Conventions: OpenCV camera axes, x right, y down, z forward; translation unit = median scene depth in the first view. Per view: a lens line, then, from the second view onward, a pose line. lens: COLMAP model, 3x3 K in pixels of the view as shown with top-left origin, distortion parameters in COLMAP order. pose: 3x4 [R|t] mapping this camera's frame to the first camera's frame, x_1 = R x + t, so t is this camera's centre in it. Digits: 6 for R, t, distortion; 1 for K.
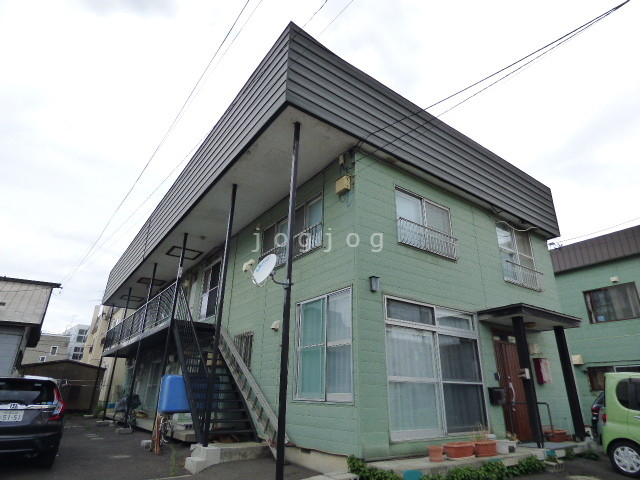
lens RADIAL K [[387.3, 0, 320.0], [0, 387.3, 240.0], [0, 0, 1]] dist [0.001009, 0.001142]
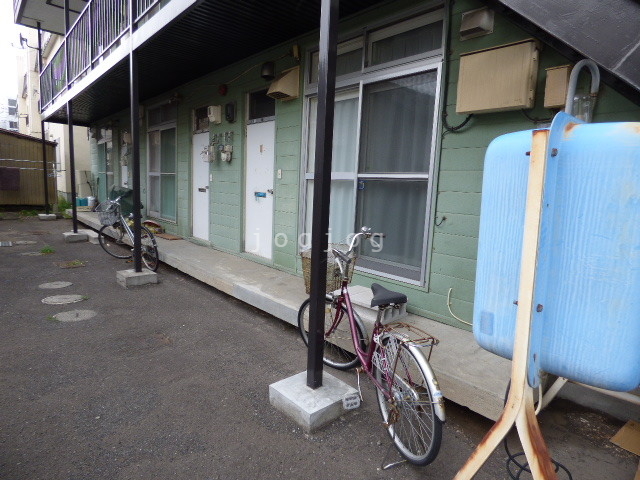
lens RADIAL K [[367.2, 0, 320.6], [0, 367.2, 230.2], [0, 0, 1]] dist [0.004228, 0.001371]
pose [[0.991815, 0.005314, 0.127576, -0.334492], [-0.067370, 0.870523, 0.487494, 0.220762], [-0.108467, -0.492098, 0.863756, 0.609163]]
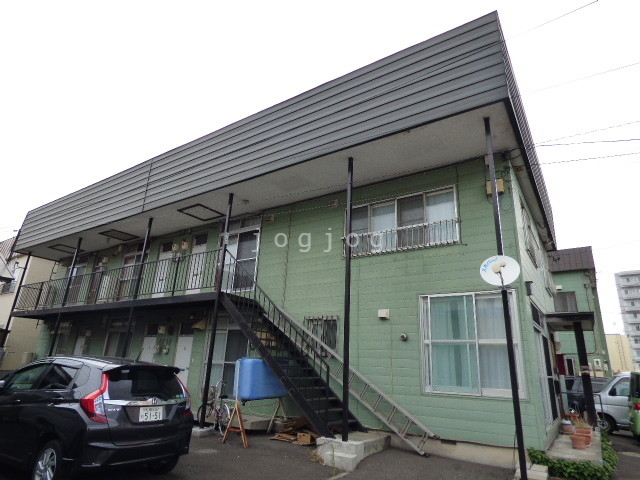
lens RADIAL K [[392.1, 0, 320.0], [0, 392.1, 240.0], [0, 0, 1]] dist [-0.006980, -0.002167]
pose [[0.936050, 0.130880, 0.326620, -0.380924], [-0.155643, 0.986509, 0.050746, 0.008272], [-0.315572, -0.098336, 0.943792, 0.091210]]
